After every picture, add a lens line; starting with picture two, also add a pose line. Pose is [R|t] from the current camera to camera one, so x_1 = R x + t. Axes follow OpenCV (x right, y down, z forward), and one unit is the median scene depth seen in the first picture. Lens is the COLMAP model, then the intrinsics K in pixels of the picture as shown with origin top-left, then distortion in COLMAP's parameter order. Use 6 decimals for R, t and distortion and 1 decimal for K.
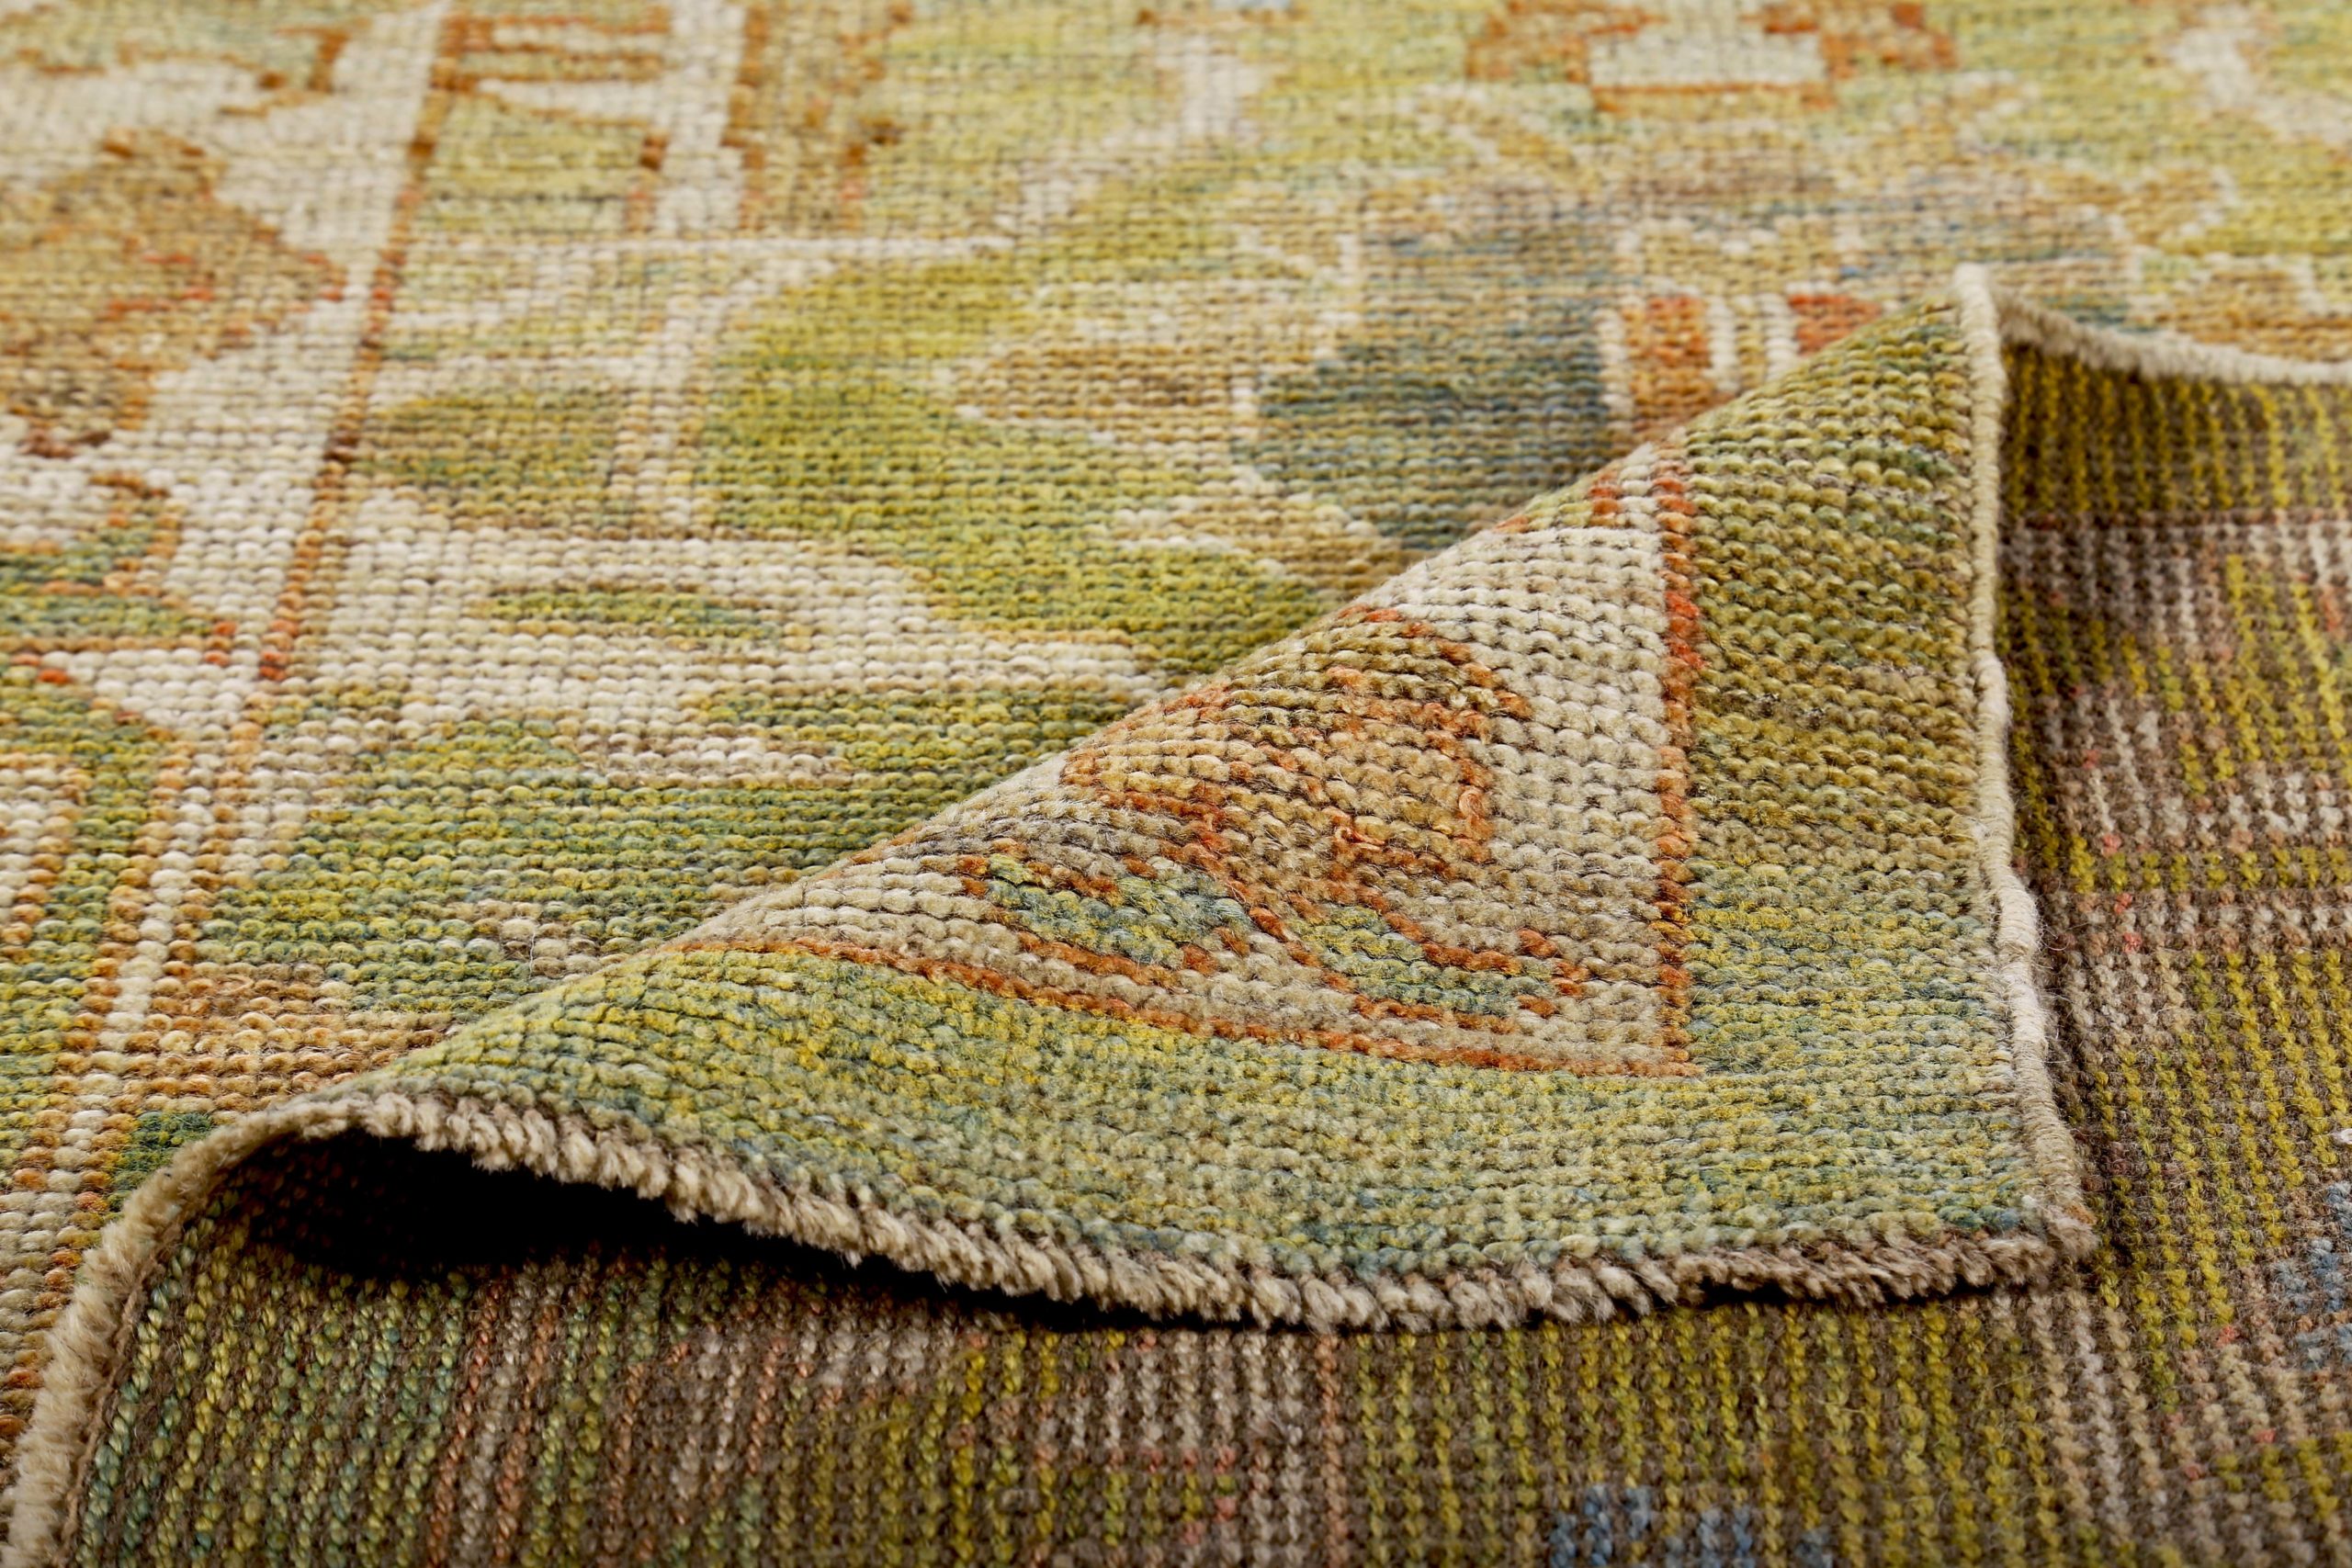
lens RADIAL K [[5290.3, 0, 1176.5], [0, 5290.3, 778.1], [0, 0, 1]] dist [0.341416, 0.000000]
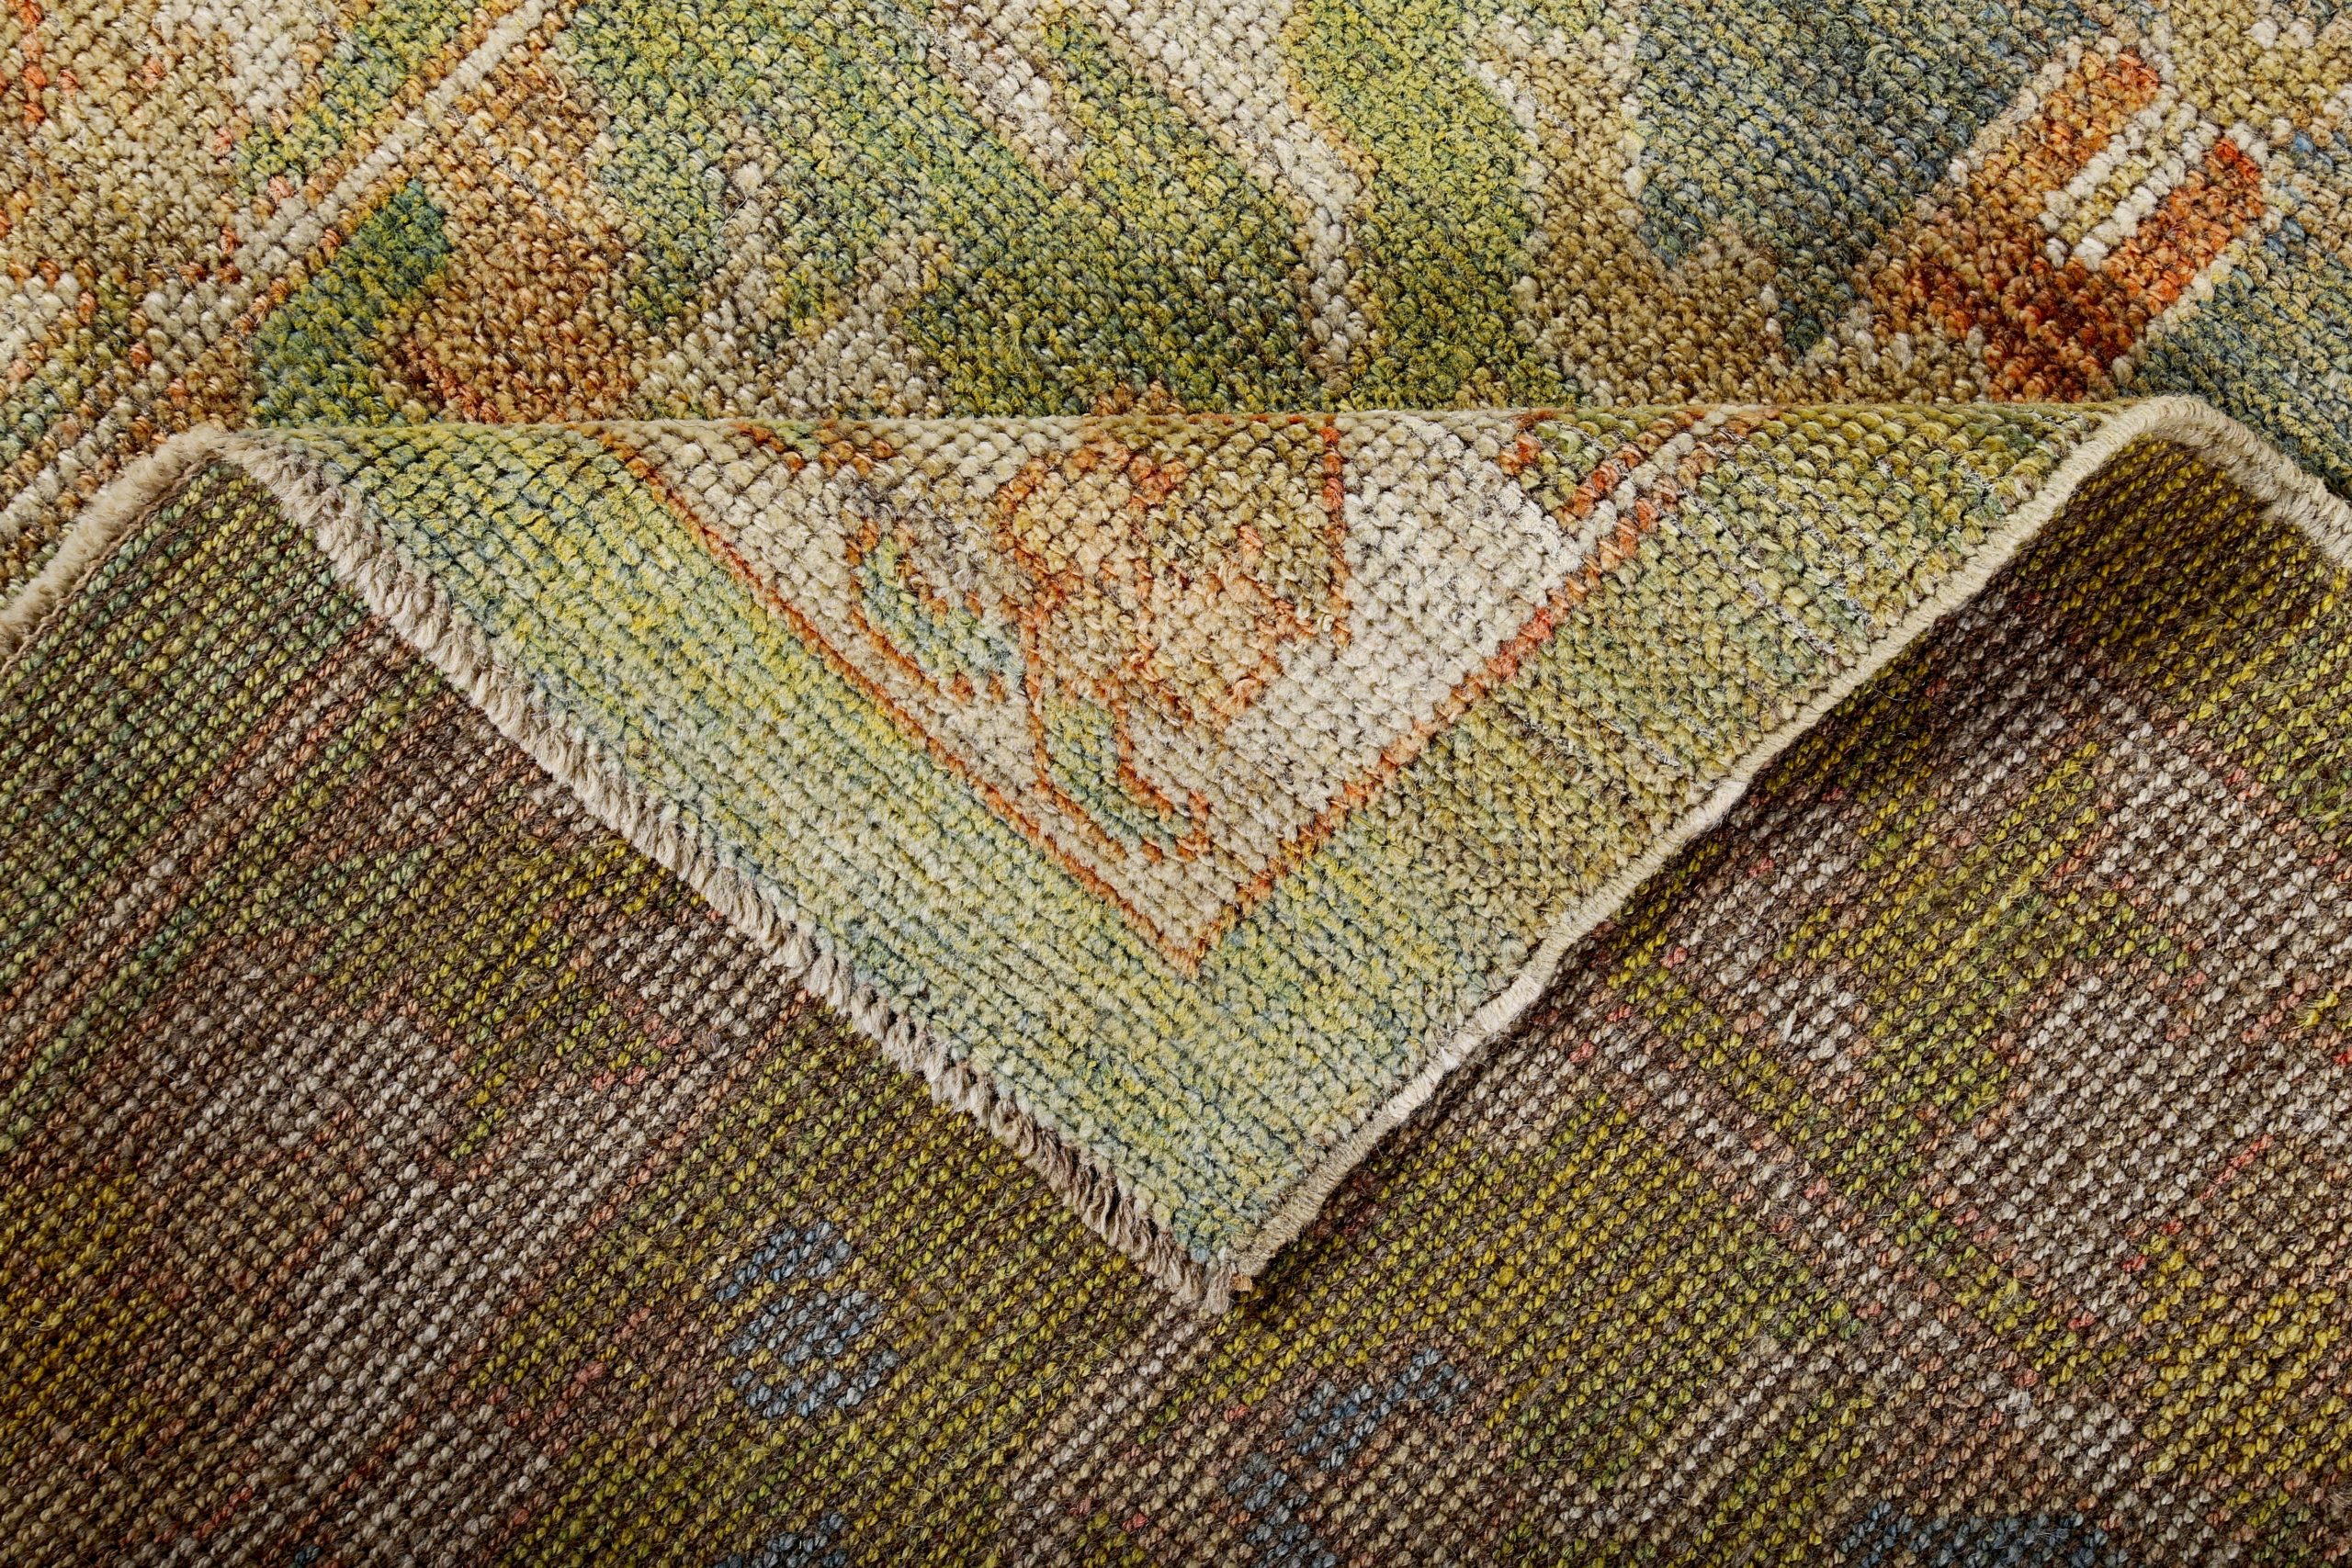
lens RADIAL K [[4546.5, 0, 1184.2], [0, 4546.5, 775.5], [0, 0, 1]] dist [0.250965, 0.000000]
pose [[0.738311, 0.673827, -0.029233, 0.099139], [-0.363652, 0.434207, 0.824149, -0.977584], [0.568027, -0.597847, 0.565618, 0.367781]]
